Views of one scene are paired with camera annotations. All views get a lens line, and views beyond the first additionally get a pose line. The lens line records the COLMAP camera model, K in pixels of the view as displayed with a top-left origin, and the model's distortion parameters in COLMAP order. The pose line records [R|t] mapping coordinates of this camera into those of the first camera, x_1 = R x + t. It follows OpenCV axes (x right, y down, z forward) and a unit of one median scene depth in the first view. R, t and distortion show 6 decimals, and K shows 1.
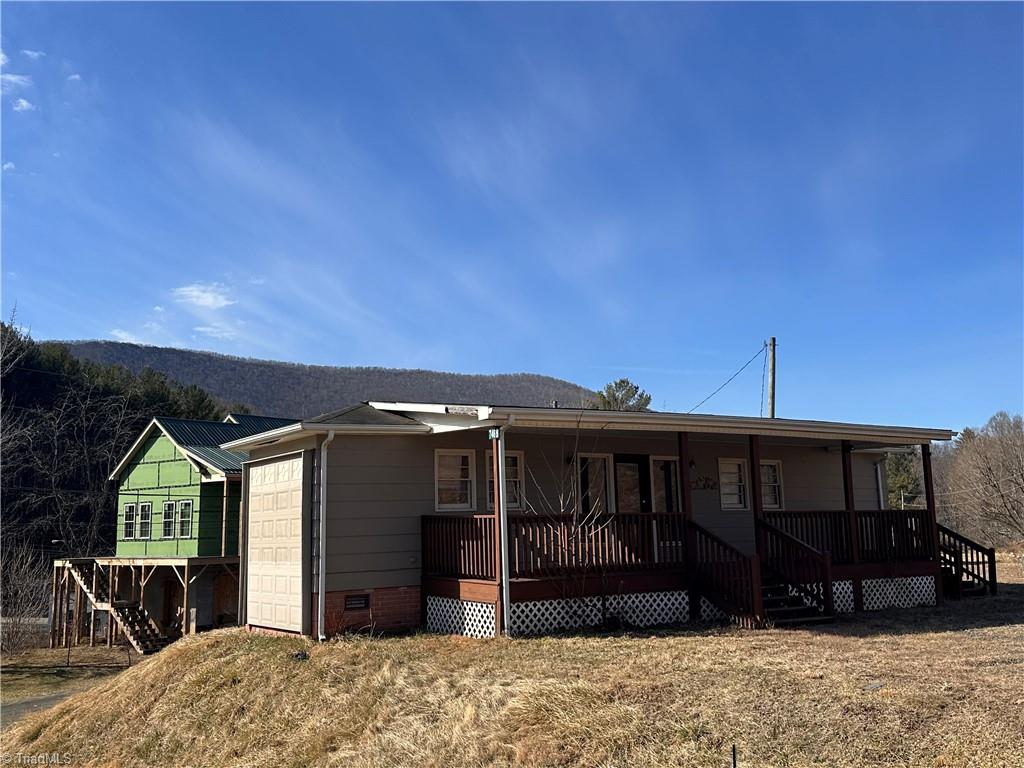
lens RADIAL K [[1030.8, 0, 512.0], [0, 1030.8, 384.0], [0, 0, 1]] dist [0.220150, -0.666190]
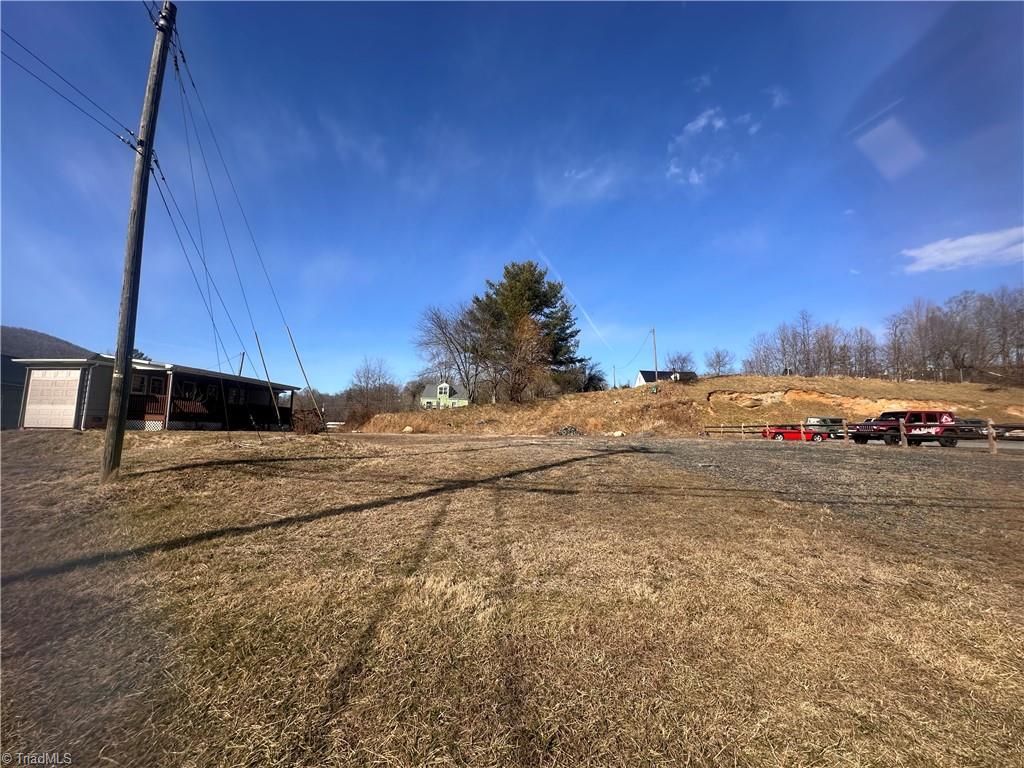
lens RADIAL K [[400.9, 0, 512.0], [0, 400.9, 384.0], [0, 0, 1]] dist [0.002111, 0.000053]
pose [[0.612911, 0.126590, 0.779945, -0.332464], [-0.143212, 0.988532, -0.047904, -0.012014], [-0.777065, -0.082337, 0.624012, -0.671431]]
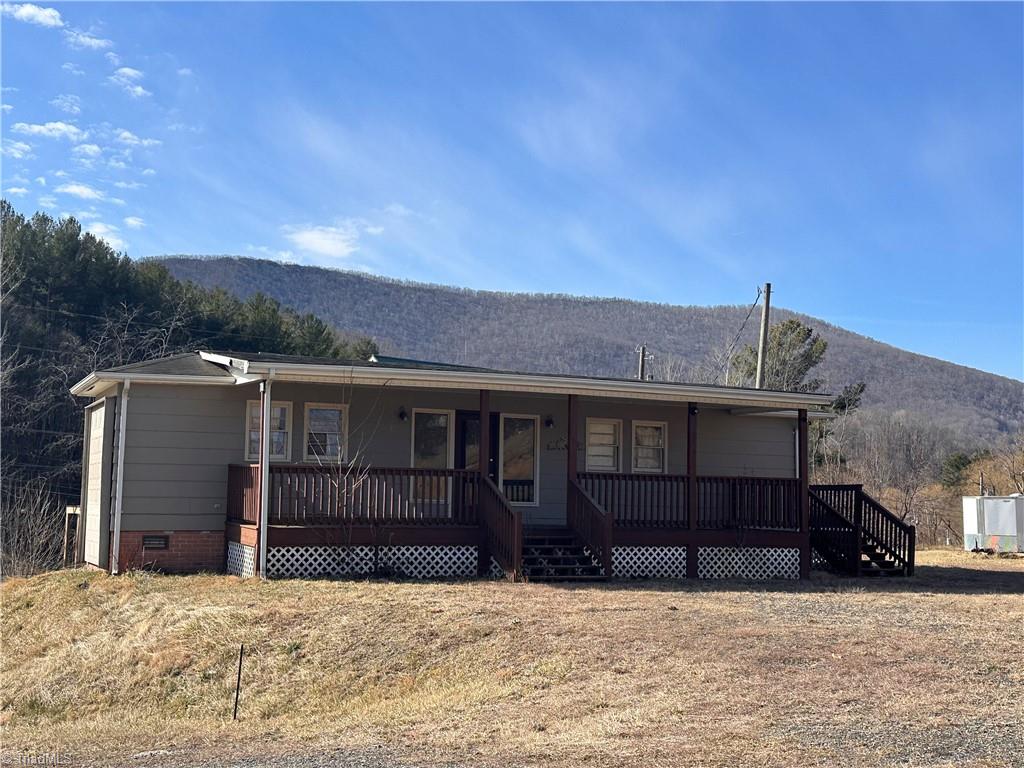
lens RADIAL K [[1317.8, 0, 512.0], [0, 1317.8, 384.0], [0, 0, 1]] dist [0.081146, -0.004477]
pose [[0.986945, 0.026782, -0.158818, 0.416309], [-0.018704, 0.998465, 0.052141, -0.027323], [0.159970, -0.048490, 0.985930, -0.257872]]
